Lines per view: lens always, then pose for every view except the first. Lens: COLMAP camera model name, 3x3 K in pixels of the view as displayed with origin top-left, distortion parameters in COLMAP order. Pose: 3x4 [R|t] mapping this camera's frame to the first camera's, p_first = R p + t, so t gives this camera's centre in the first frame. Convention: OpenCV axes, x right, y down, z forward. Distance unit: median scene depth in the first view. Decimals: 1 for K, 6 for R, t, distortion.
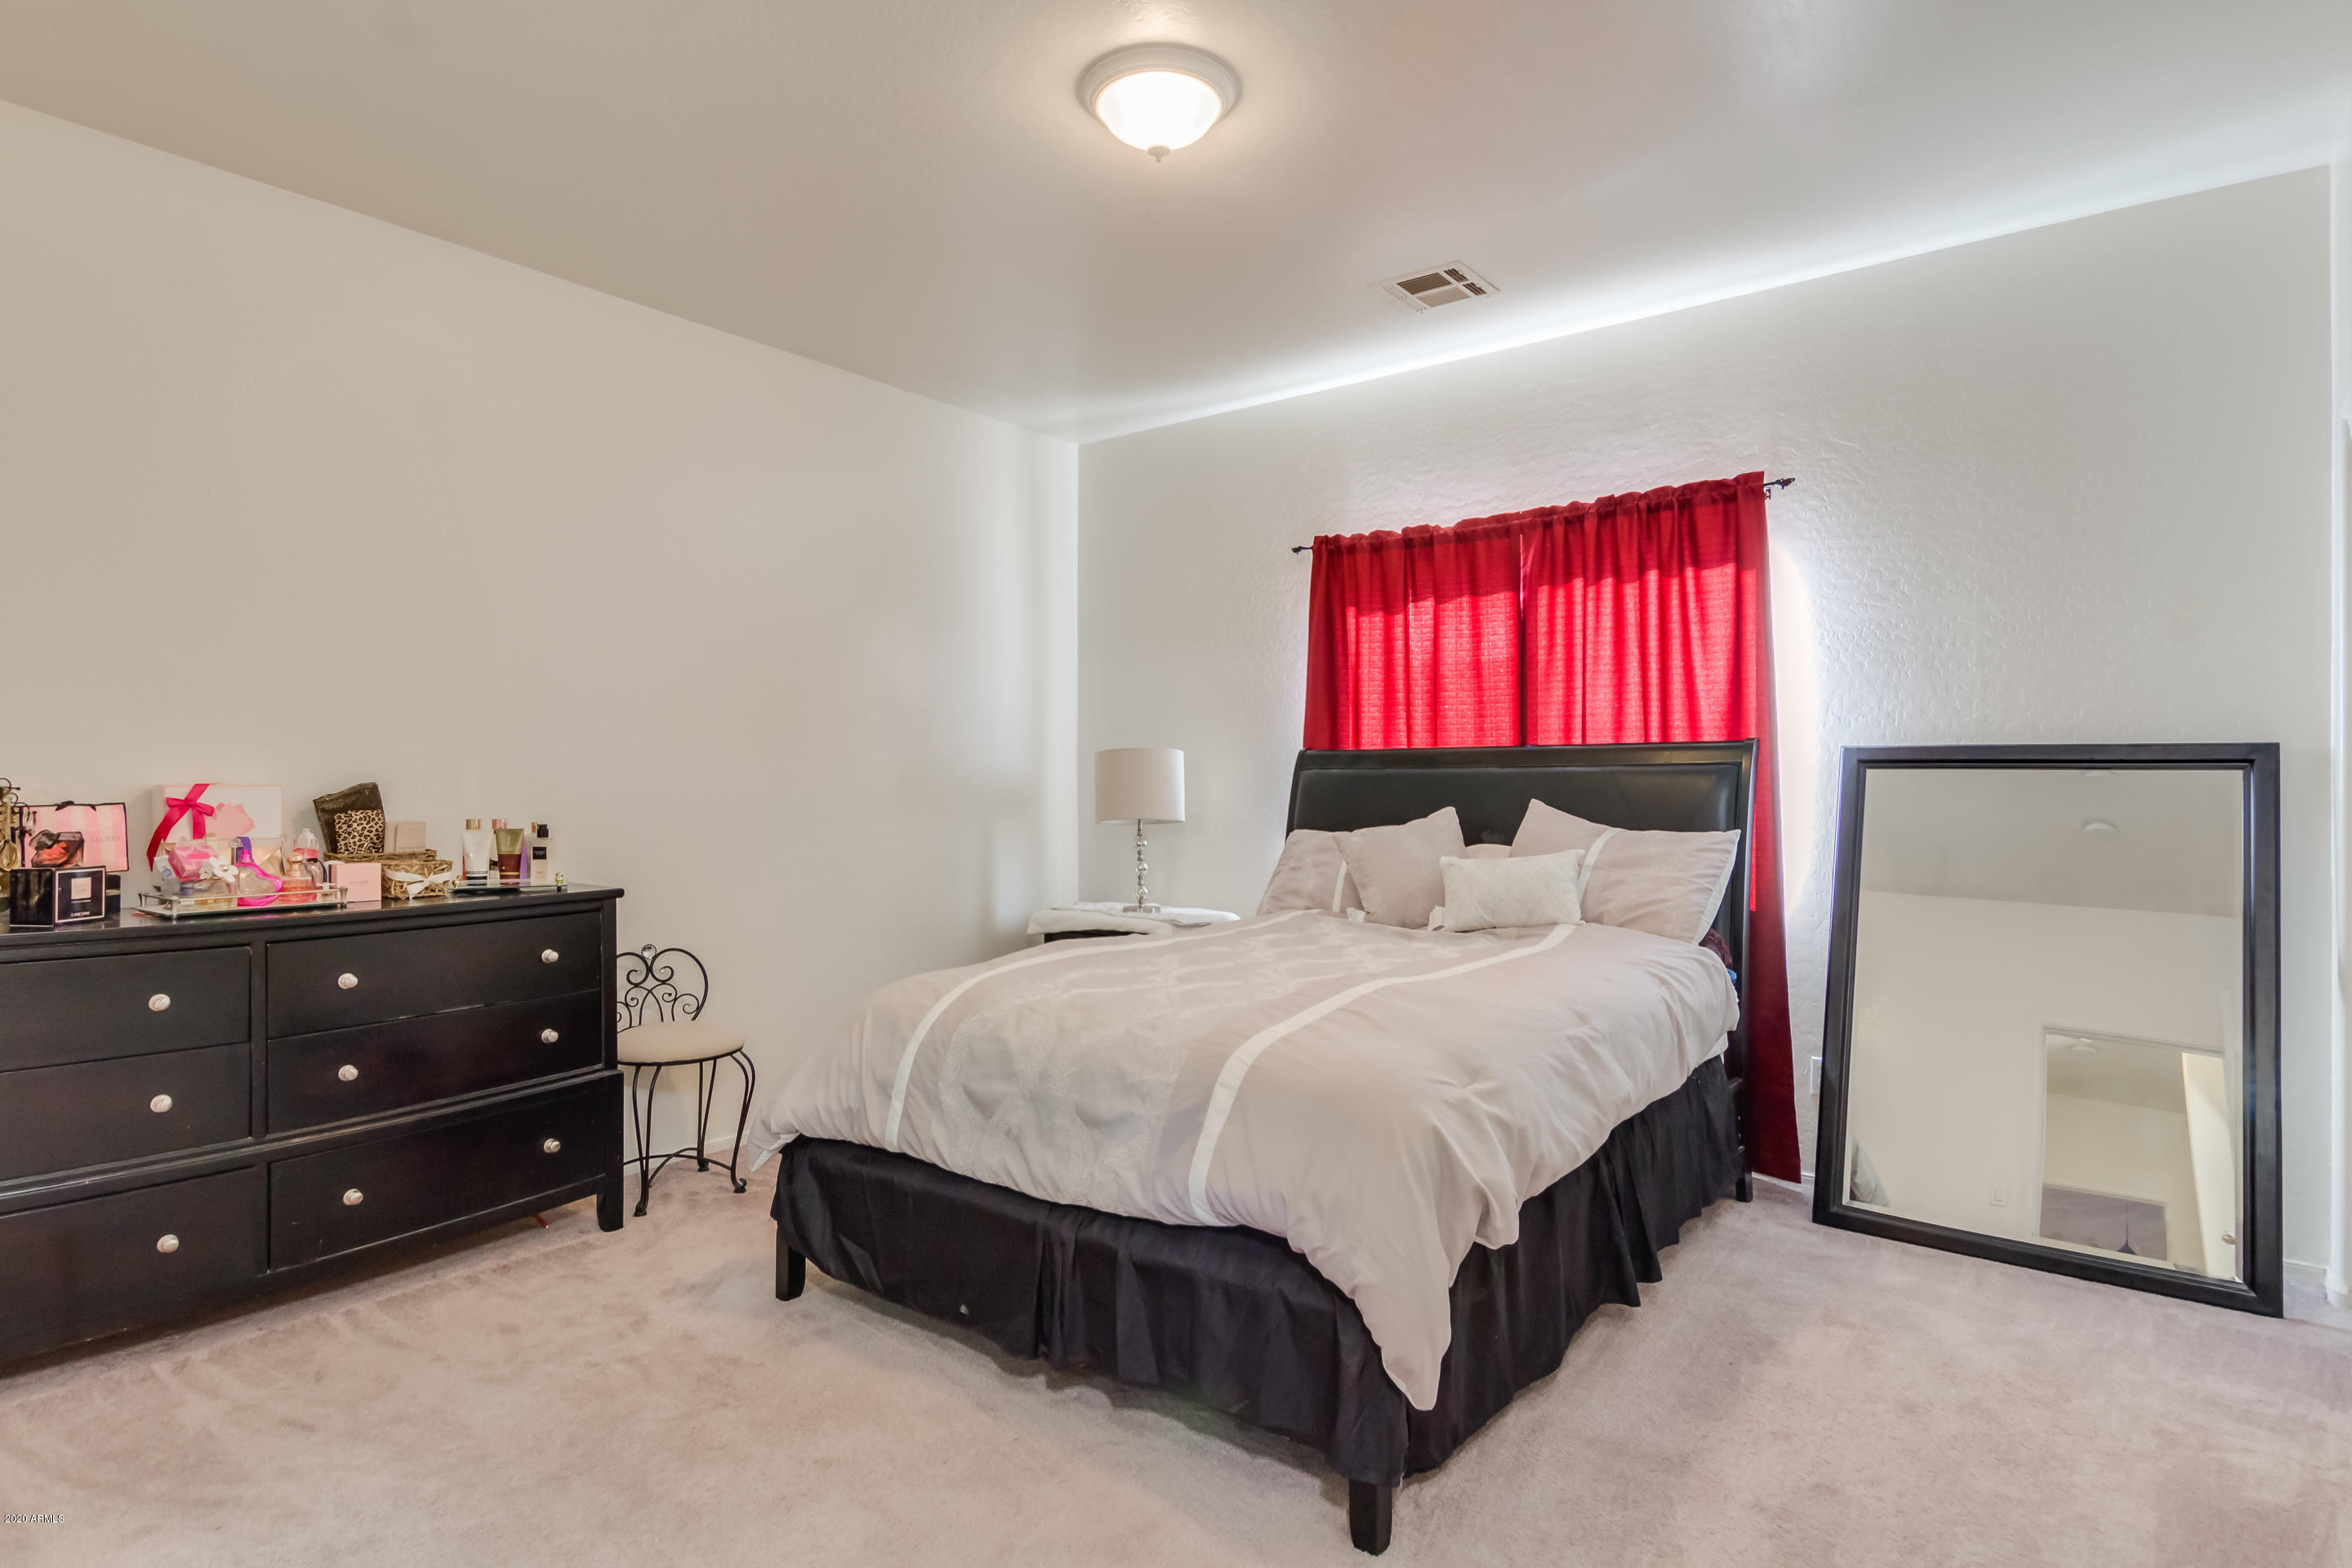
lens RADIAL K [[1262.1, 0, 1175.6], [0, 1262.1, 775.1], [0, 0, 1]] dist [0.029626, -0.007894]
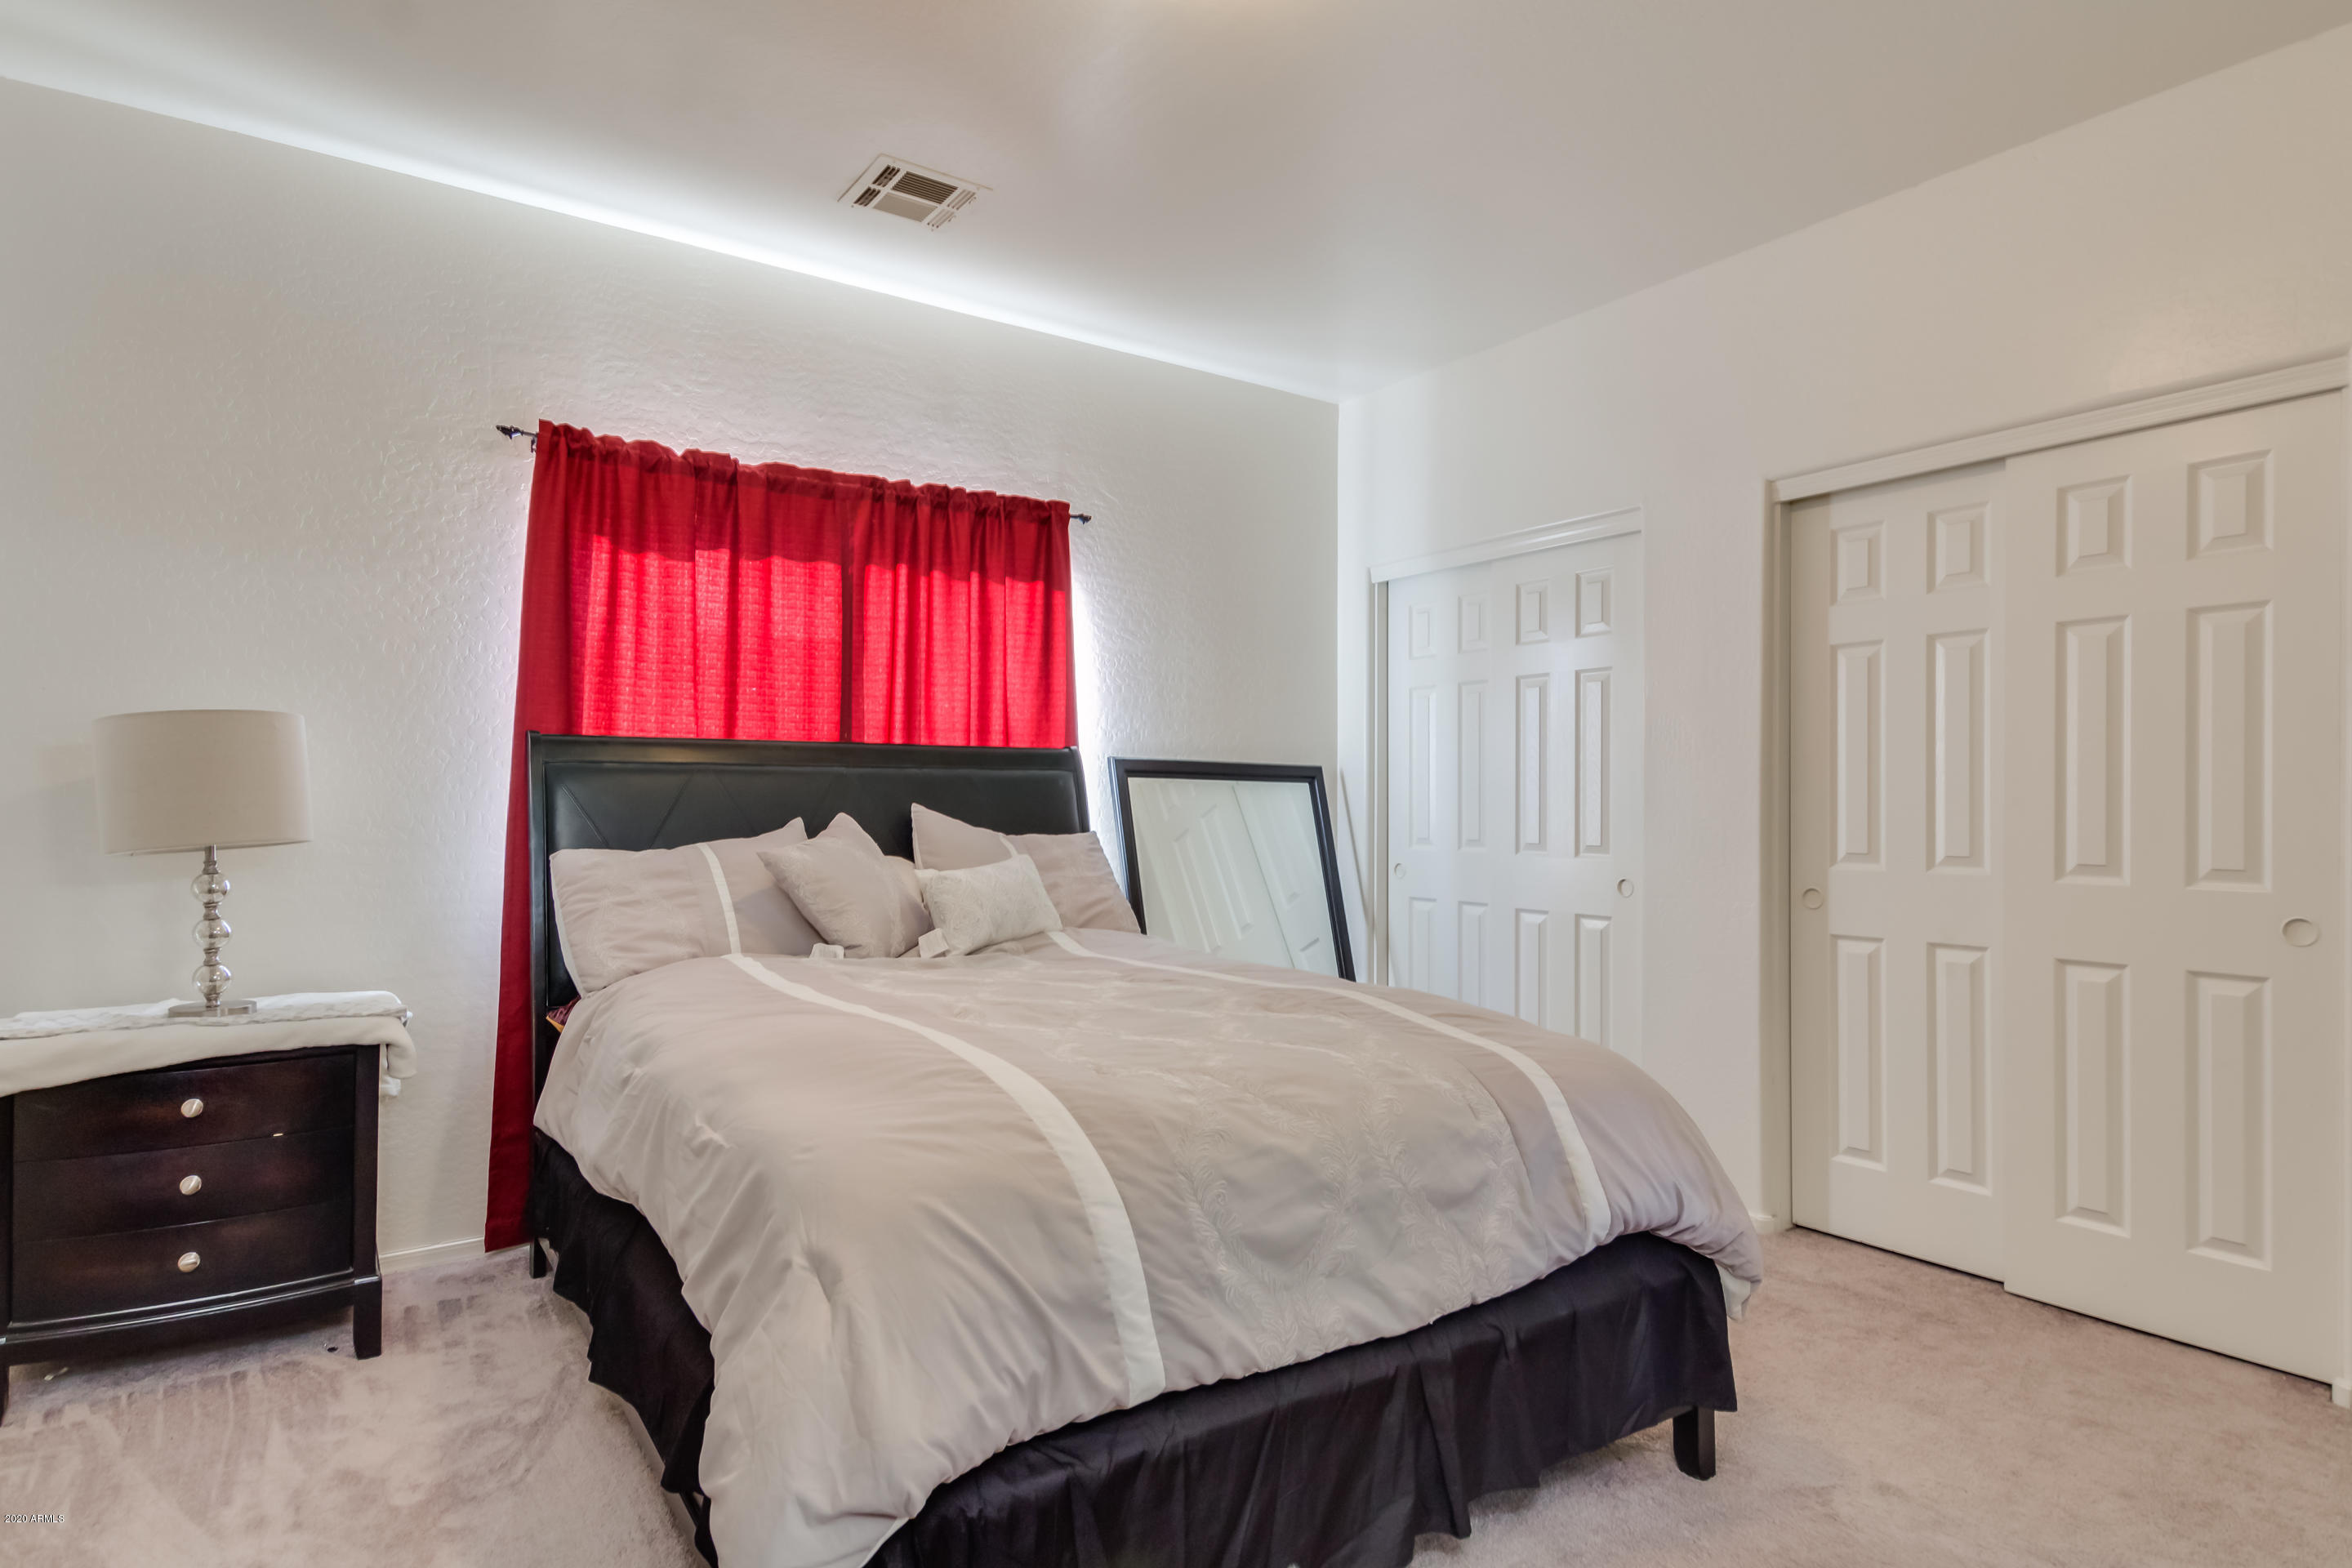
lens RADIAL K [[1262.1, 0, 1187.7], [0, 1262.1, 796.0], [0, 0, 1]] dist [0.029626, -0.007894]
pose [[0.314072, 0.006512, 0.949377, -0.641248], [-0.012514, 0.999918, -0.002719, 0.017585], [-0.949317, -0.011027, 0.314128, 0.666951]]
